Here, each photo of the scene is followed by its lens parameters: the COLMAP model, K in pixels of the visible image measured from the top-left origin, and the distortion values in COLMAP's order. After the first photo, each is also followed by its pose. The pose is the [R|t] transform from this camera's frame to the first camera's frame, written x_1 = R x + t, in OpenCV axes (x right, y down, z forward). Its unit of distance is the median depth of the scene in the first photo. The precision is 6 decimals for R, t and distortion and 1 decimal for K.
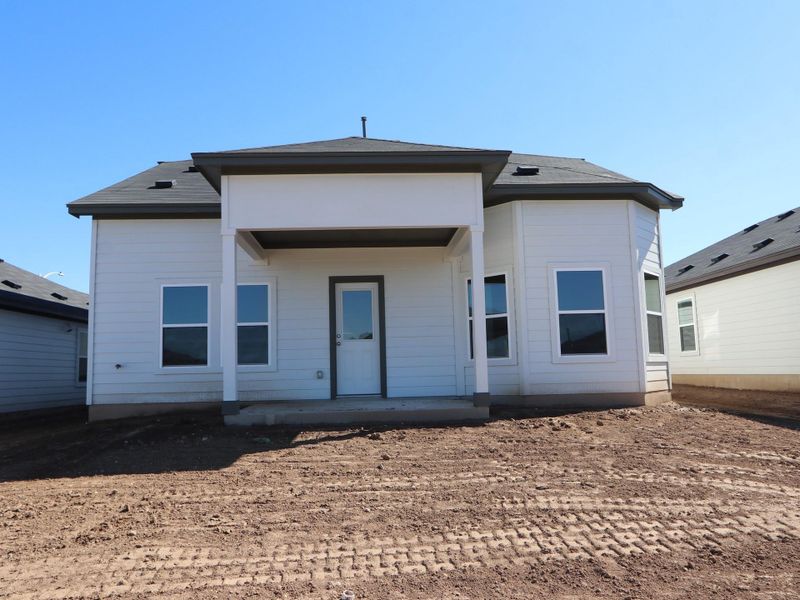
lens RADIAL K [[611.0, 0, 400.0], [0, 611.0, 300.0], [0, 0, 1]] dist [-0.003055, 0.000719]
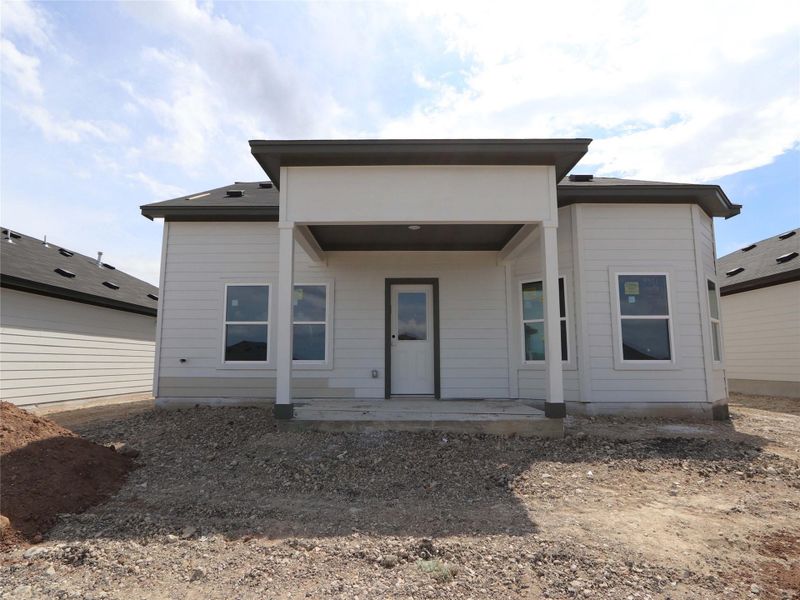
lens RADIAL K [[450.1, 0, 398.0], [0, 450.1, 301.8], [0, 0, 1]] dist [0.001121, -0.020331]
pose [[0.998251, 0.018087, -0.056287, -0.052572], [-0.018841, 0.999739, -0.012894, 0.010956], [0.056039, 0.013932, 0.998331, 0.252505]]
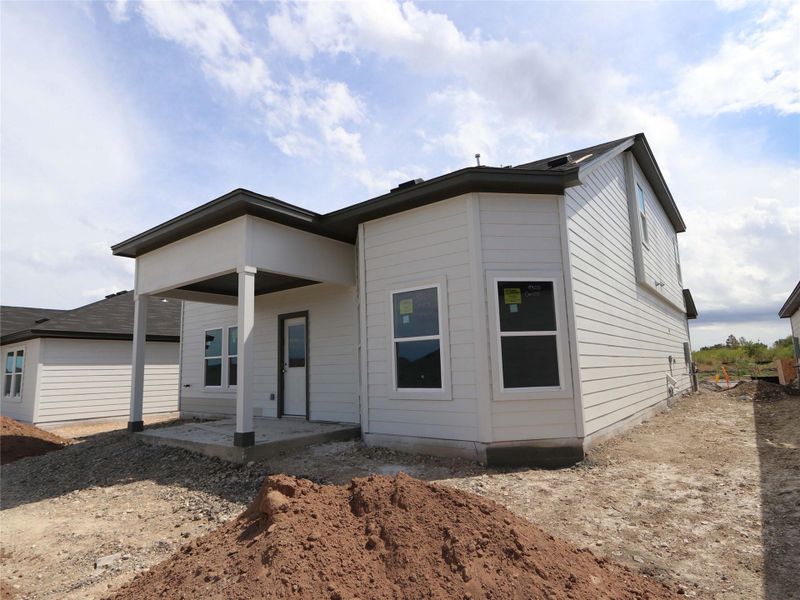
lens RADIAL K [[452.6, 0, 400.0], [0, 452.6, 300.0], [0, 0, 1]] dist [-0.002077, -0.000013]
pose [[0.762443, -0.092682, -0.640384, 0.659137], [0.085587, 0.995438, -0.042169, -0.009326], [0.641370, -0.022657, 0.766897, 0.482017]]
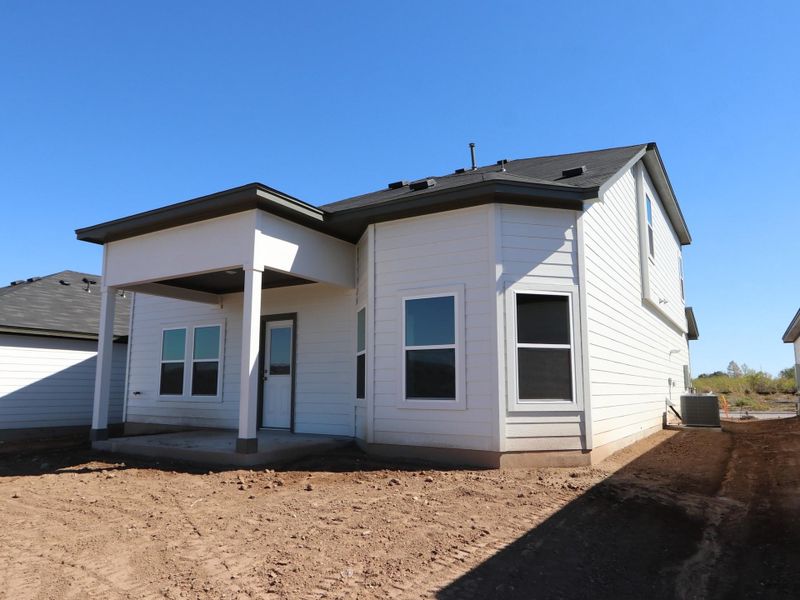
lens RADIAL K [[559.5, 0, 403.6], [0, 559.5, 304.4], [0, 0, 1]] dist [0.001274, -0.000516]
pose [[0.824861, -0.055391, -0.562616, 0.670273], [0.042692, 0.998450, -0.035709, -0.012701], [0.563721, 0.005436, 0.825947, 0.334887]]
